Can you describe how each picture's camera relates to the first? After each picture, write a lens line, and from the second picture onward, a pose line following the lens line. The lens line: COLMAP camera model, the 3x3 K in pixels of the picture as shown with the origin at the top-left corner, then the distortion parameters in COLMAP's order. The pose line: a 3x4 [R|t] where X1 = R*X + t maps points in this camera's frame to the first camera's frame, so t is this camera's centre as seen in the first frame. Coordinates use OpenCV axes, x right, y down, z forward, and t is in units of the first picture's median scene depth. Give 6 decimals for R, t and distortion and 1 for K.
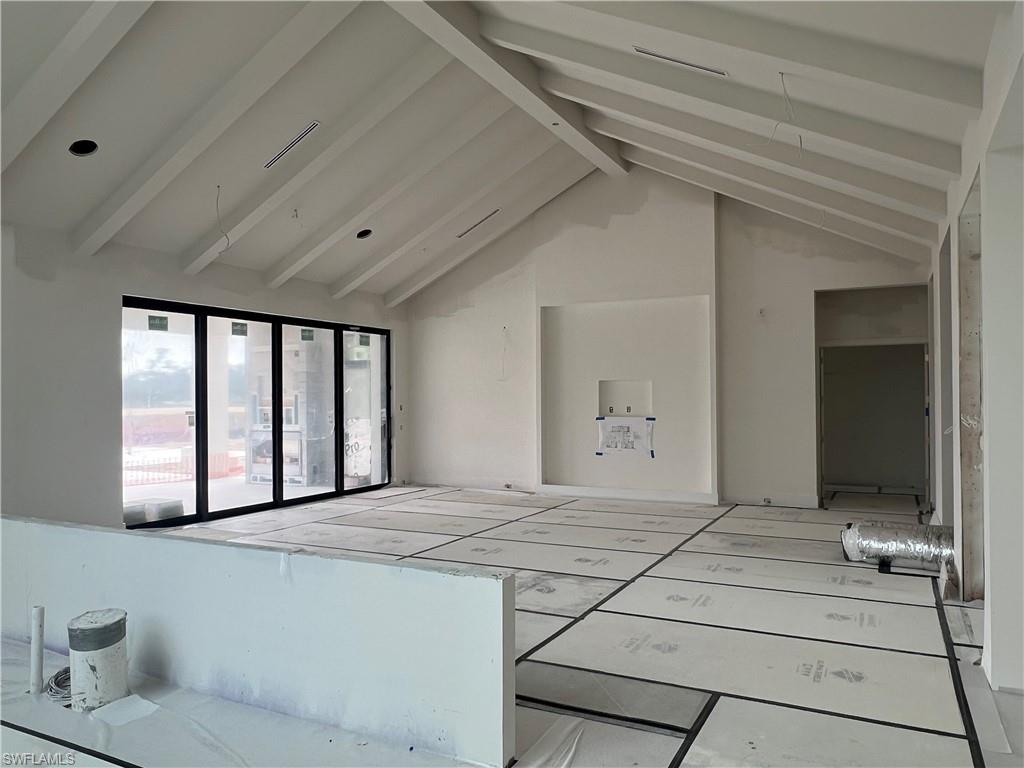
lens RADIAL K [[721.5, 0, 527.5], [0, 721.5, 383.9], [0, 0, 1]] dist [0.000039, -0.001005]
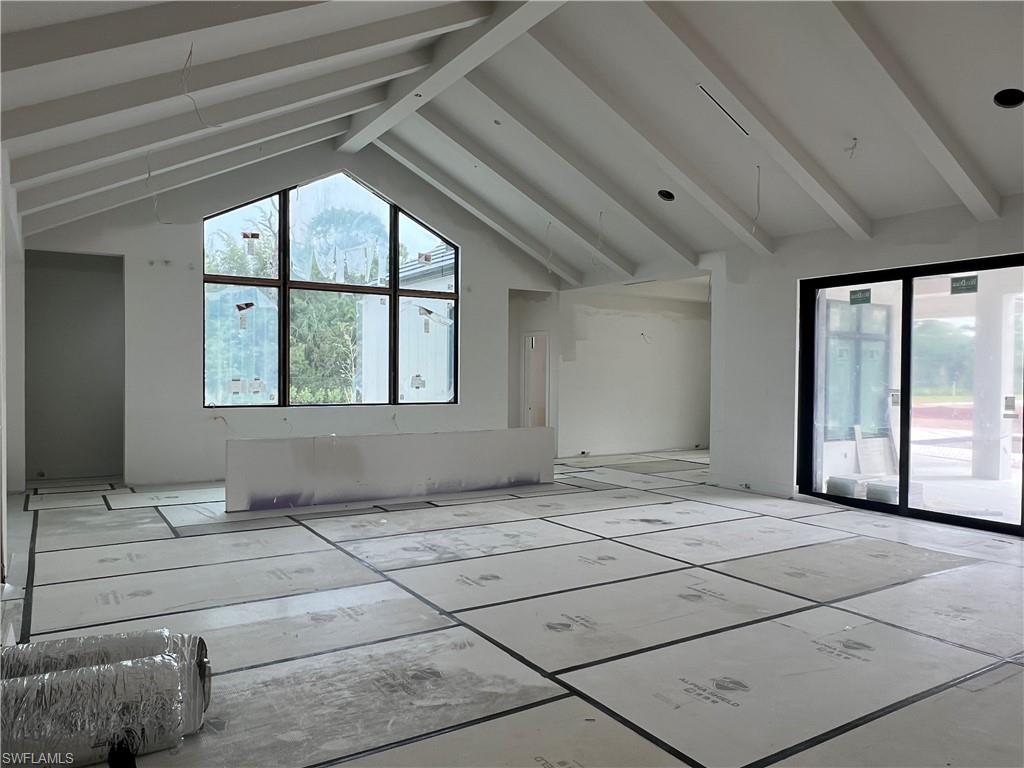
lens RADIAL K [[731.8, 0, 513.4], [0, 731.8, 389.0], [0, 0, 1]] dist [-0.001254, -0.005272]
pose [[-0.513108, 0.020586, -0.858077, 0.578516], [0.010630, 0.999788, 0.017630, 0.017679], [0.858258, -0.000076, -0.513218, 1.105997]]
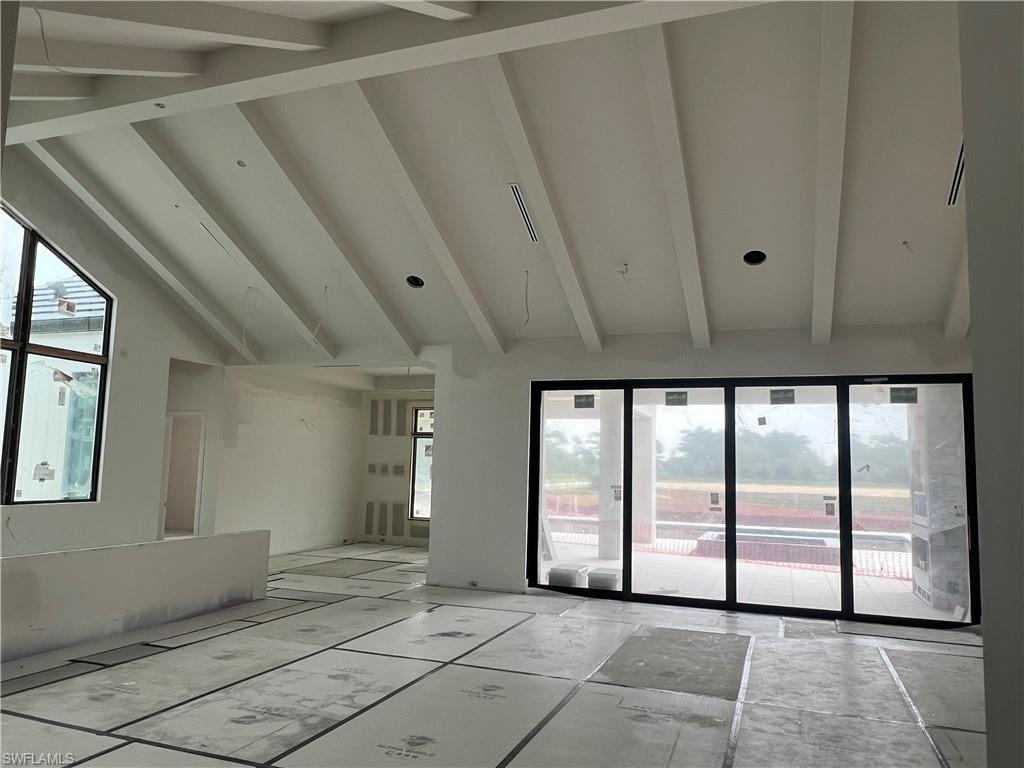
lens RADIAL K [[731.8, 0, 513.4], [0, 731.8, 389.0], [0, 0, 1]] dist [-0.001254, -0.005272]
pose [[0.109822, -0.095403, -0.989362, 0.561986], [-0.009553, 0.995236, -0.097030, 0.004784], [0.993905, 0.020107, 0.108387, 0.776169]]
